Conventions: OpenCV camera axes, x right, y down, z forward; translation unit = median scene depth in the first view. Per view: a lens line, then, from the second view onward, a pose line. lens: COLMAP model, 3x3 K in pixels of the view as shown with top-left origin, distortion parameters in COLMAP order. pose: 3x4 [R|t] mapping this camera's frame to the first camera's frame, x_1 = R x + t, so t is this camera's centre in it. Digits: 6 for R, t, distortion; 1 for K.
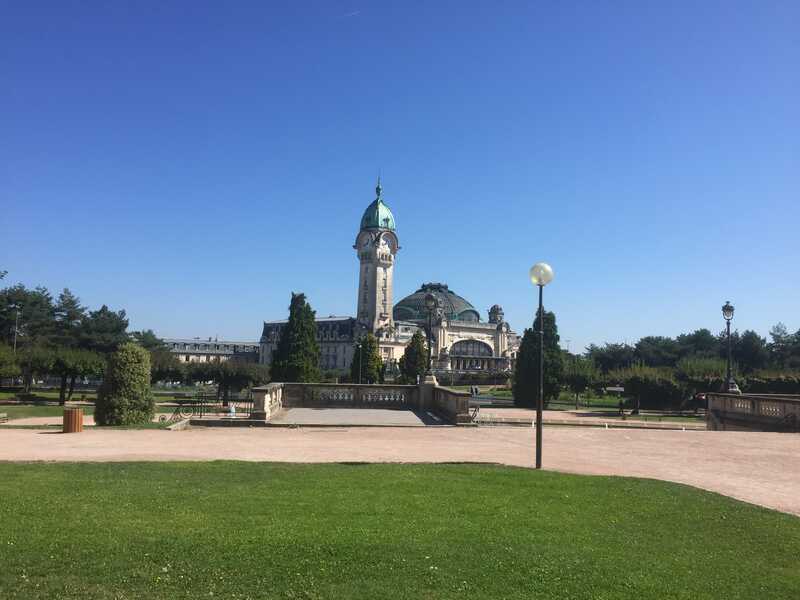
lens RADIAL K [[684.4, 0, 416.7], [0, 684.4, 299.9], [0, 0, 1]] dist [0.051074, -0.001065]
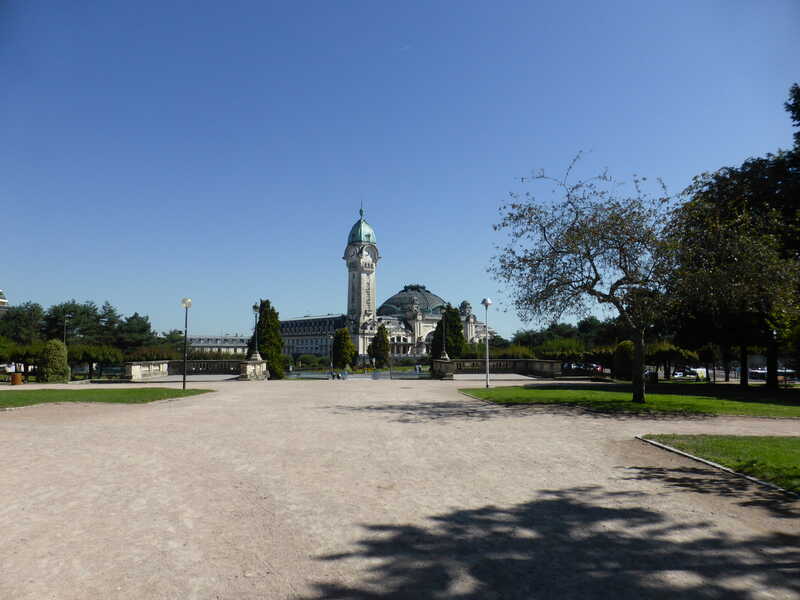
lens RADIAL K [[588.0, 0, 400.0], [0, 588.0, 300.0], [0, 0, 1]] dist [-0.004855, 0.000462]
pose [[0.997433, -0.033276, -0.063408, 0.077954], [0.033641, 0.999423, 0.004704, -0.002631], [0.063214, -0.006825, 0.997977, -0.066558]]
